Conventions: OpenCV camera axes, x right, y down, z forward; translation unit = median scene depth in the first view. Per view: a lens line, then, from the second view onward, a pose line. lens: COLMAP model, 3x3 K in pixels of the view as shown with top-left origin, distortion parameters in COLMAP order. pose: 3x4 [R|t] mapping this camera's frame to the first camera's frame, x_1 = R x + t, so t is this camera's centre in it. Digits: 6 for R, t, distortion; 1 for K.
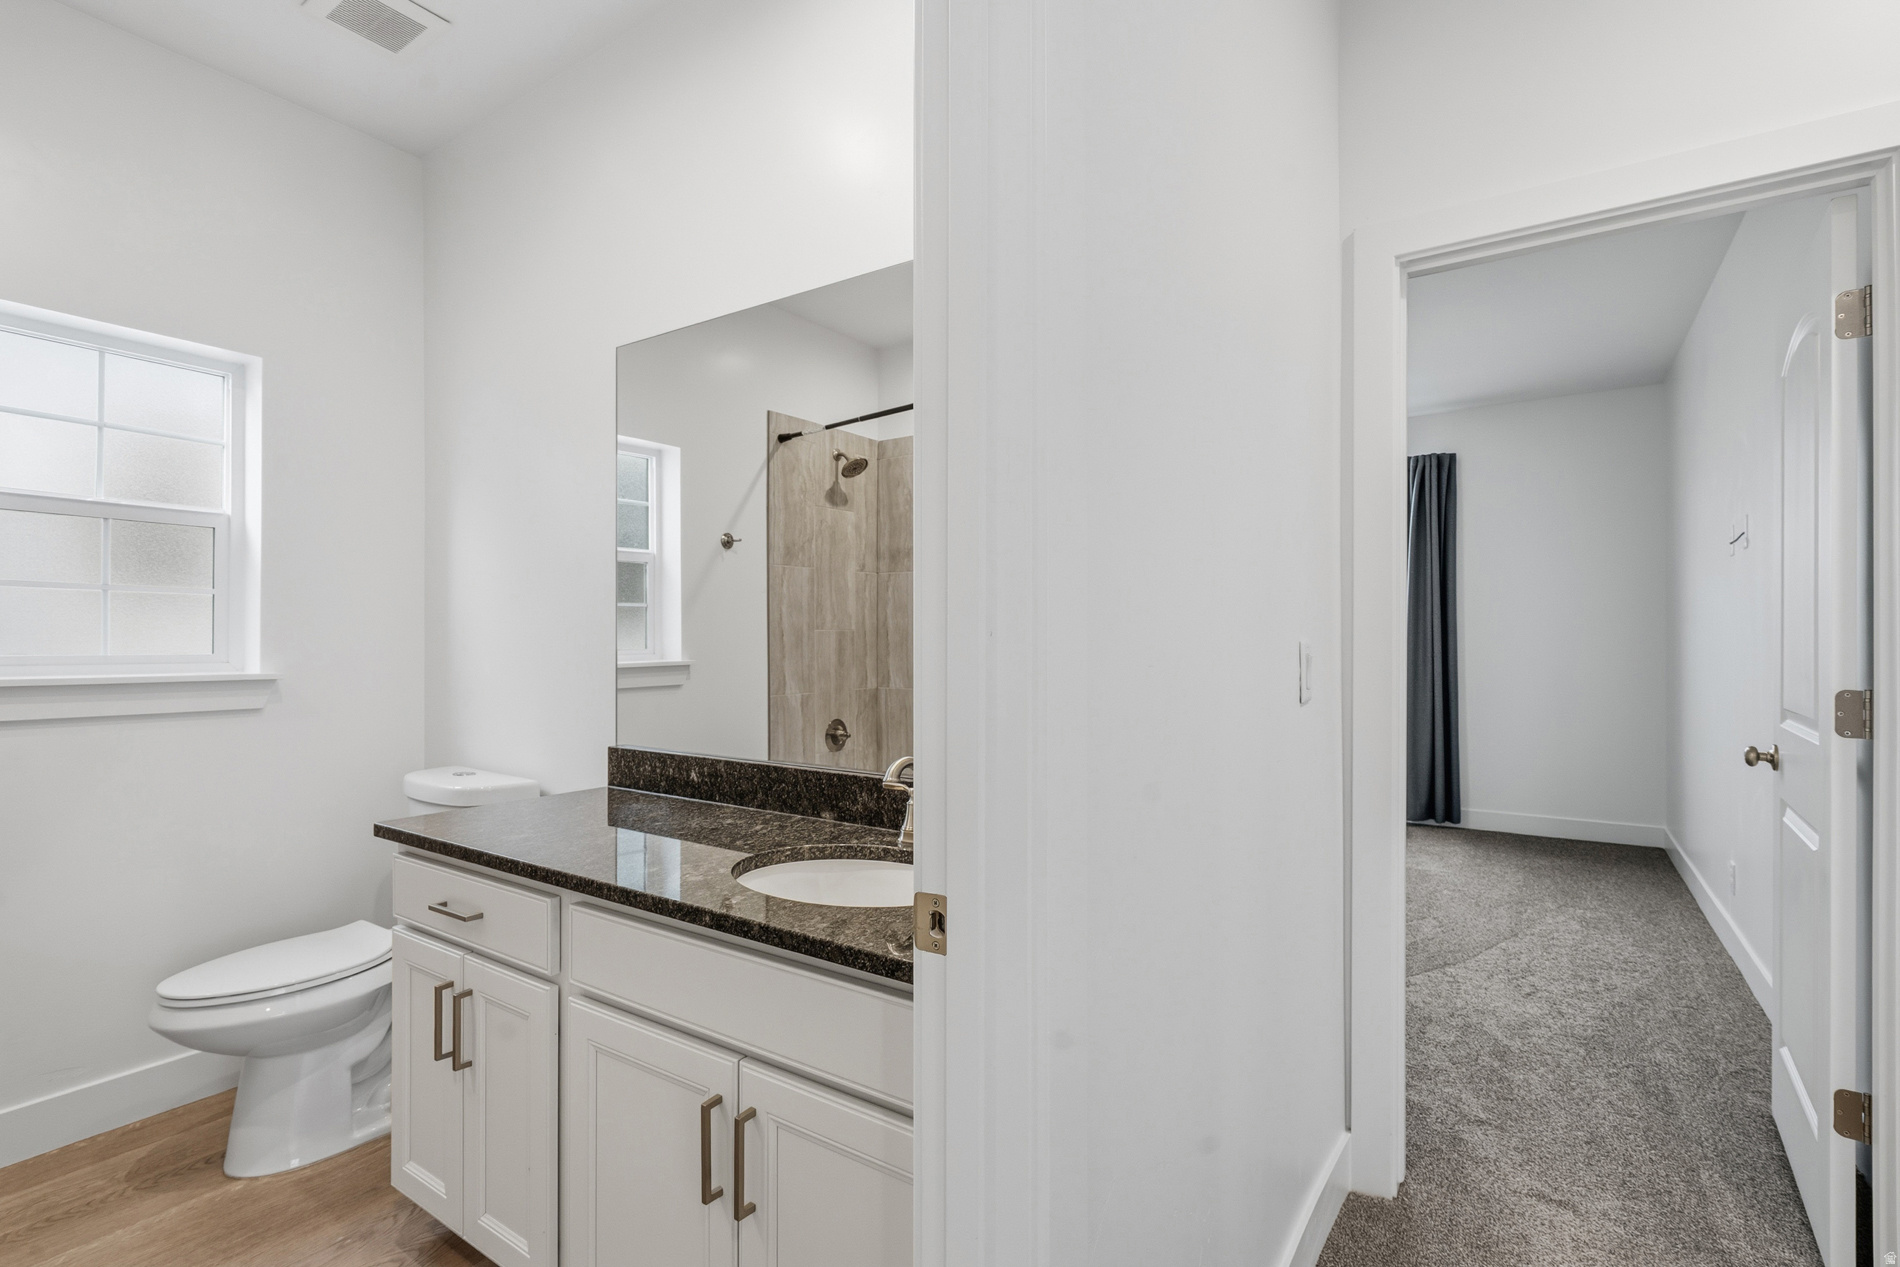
lens RADIAL K [[899.3, 0, 942.8], [0, 899.3, 640.8], [0, 0, 1]] dist [-0.000595, 0.000357]
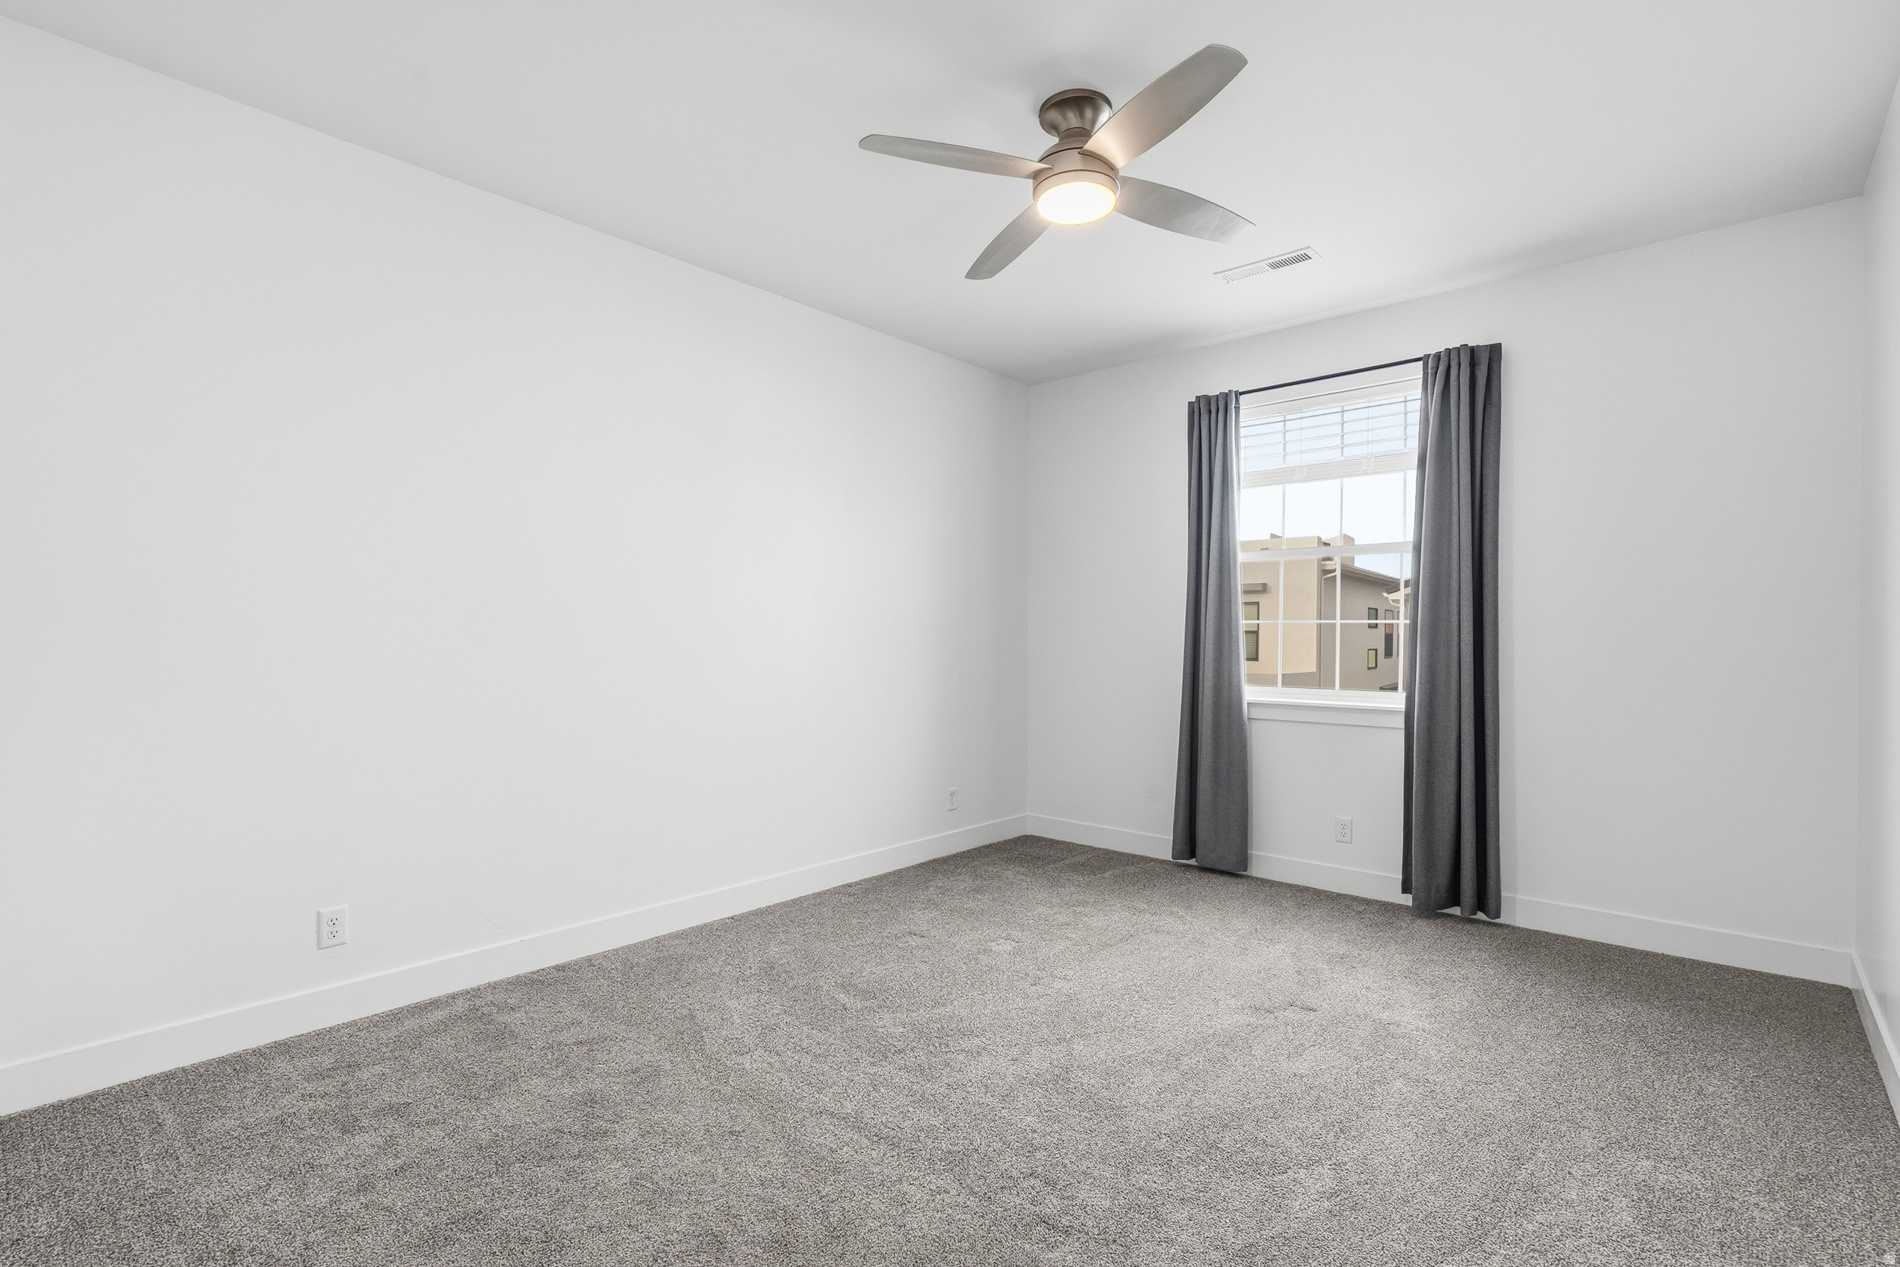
lens RADIAL K [[899.3, 0, 954.1], [0, 899.3, 627.9], [0, 0, 1]] dist [-0.000595, 0.000357]
pose [[0.991639, 0.010057, -0.128654, 0.266642], [-0.010339, 0.999945, -0.001523, 0.000689], [0.128631, 0.002840, 0.991688, 0.308802]]
